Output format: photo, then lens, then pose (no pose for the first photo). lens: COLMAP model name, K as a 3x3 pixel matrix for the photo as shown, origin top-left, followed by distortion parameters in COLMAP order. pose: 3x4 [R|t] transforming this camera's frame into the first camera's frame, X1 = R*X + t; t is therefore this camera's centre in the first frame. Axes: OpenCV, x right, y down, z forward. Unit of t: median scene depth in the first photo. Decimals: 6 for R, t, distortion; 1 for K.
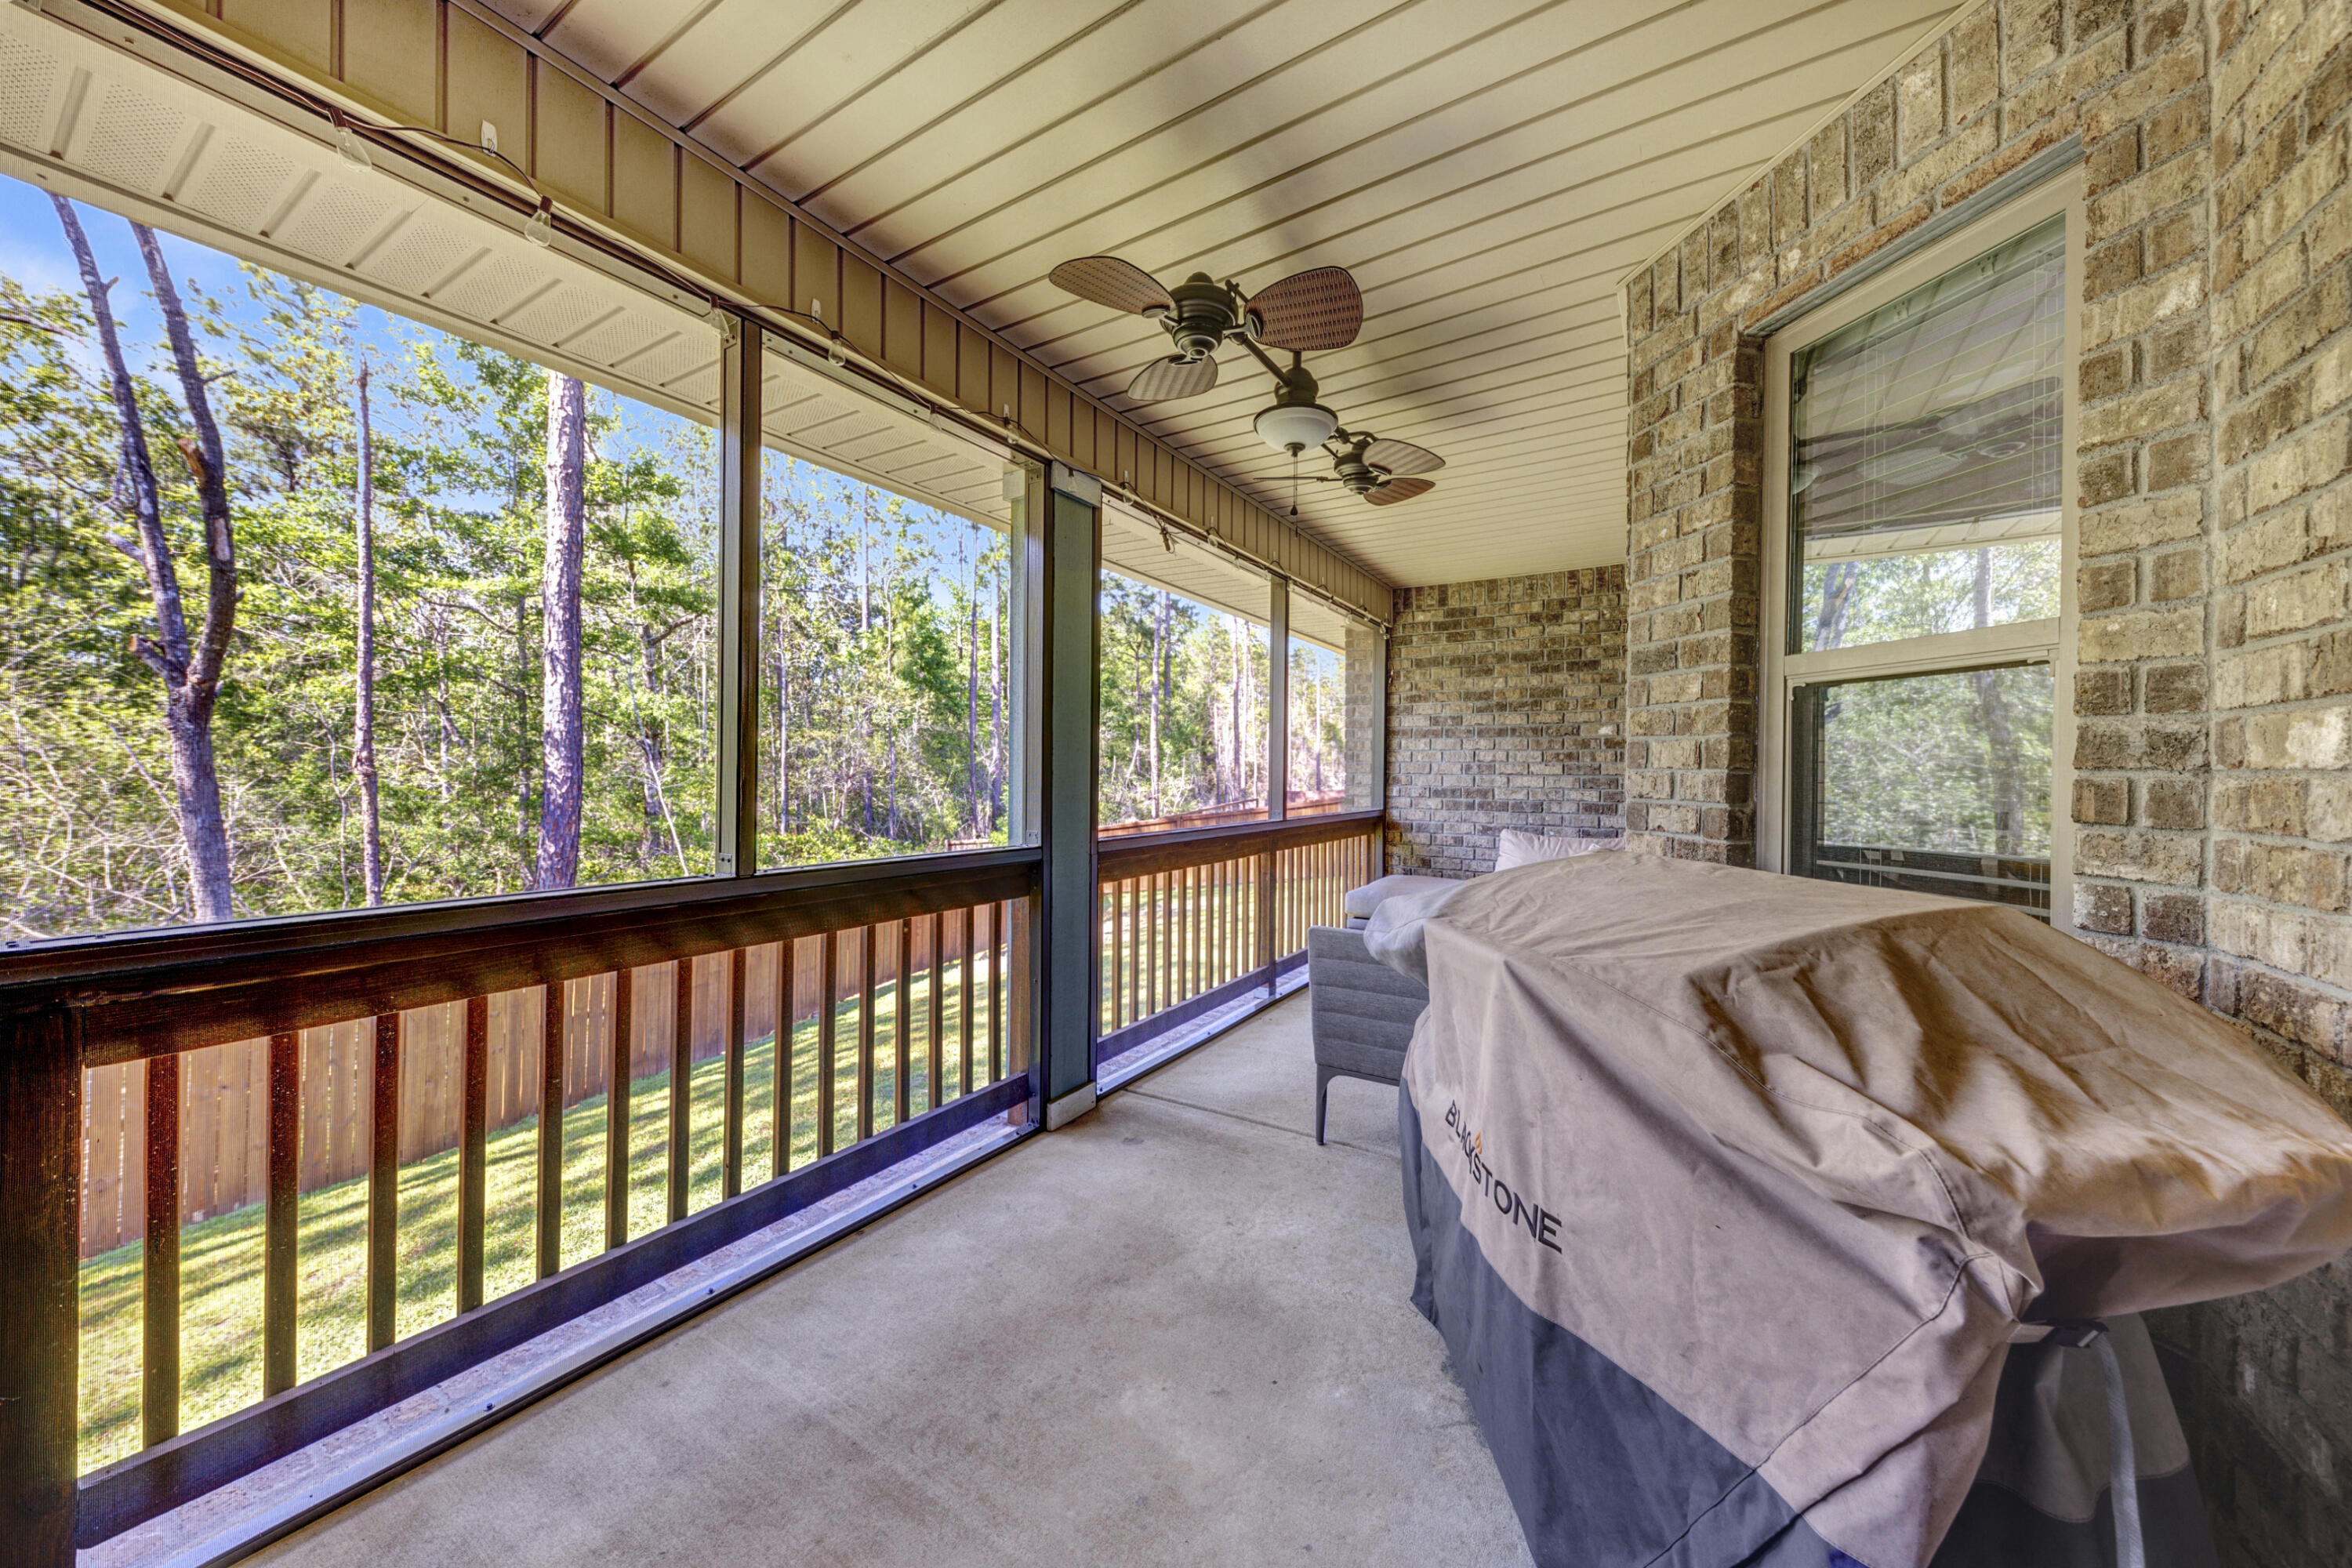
lens RADIAL K [[808.9, 0, 1176.0], [0, 808.9, 784.0], [0, 0, 1]] dist [-0.000412, -0.000366]
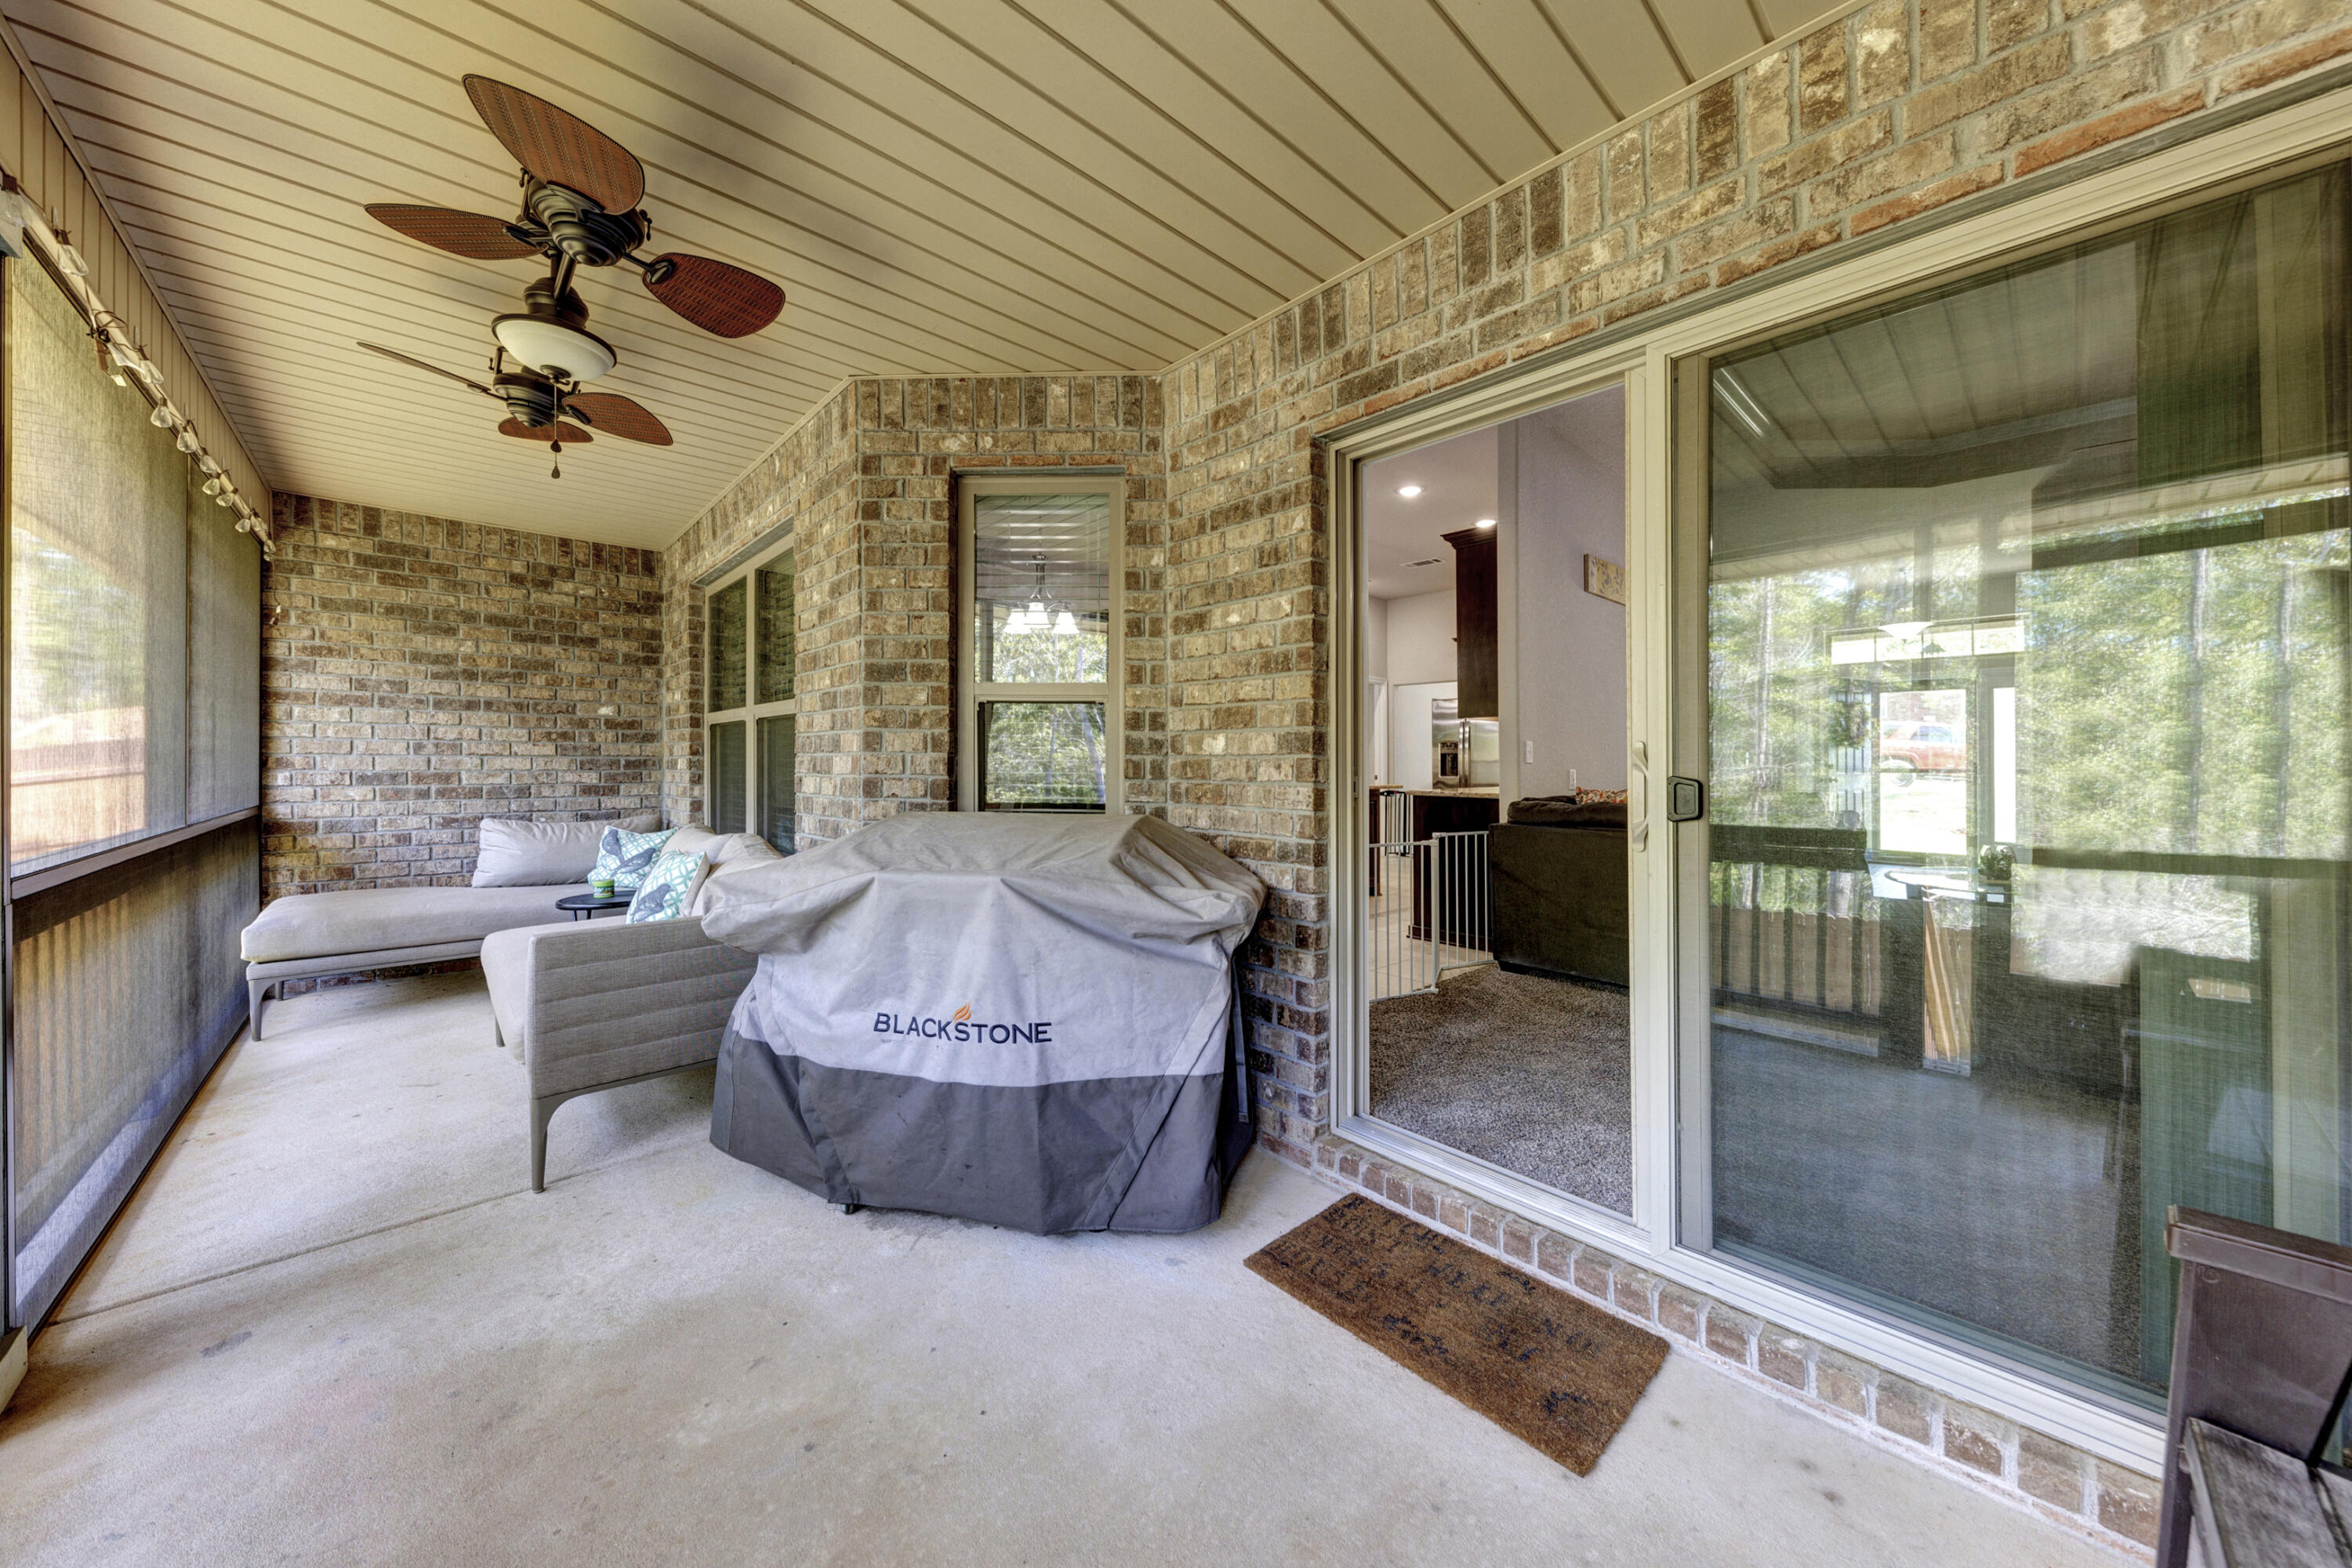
lens RADIAL K [[812.8, 0, 1181.4], [0, 812.8, 760.1], [0, 0, 1]] dist [0.001215, 0.000104]
pose [[0.265890, -0.004093, 0.963995, -0.231217], [0.009447, 0.999954, 0.001640, -0.000986], [-0.963957, 0.008671, 0.265917, 0.060404]]
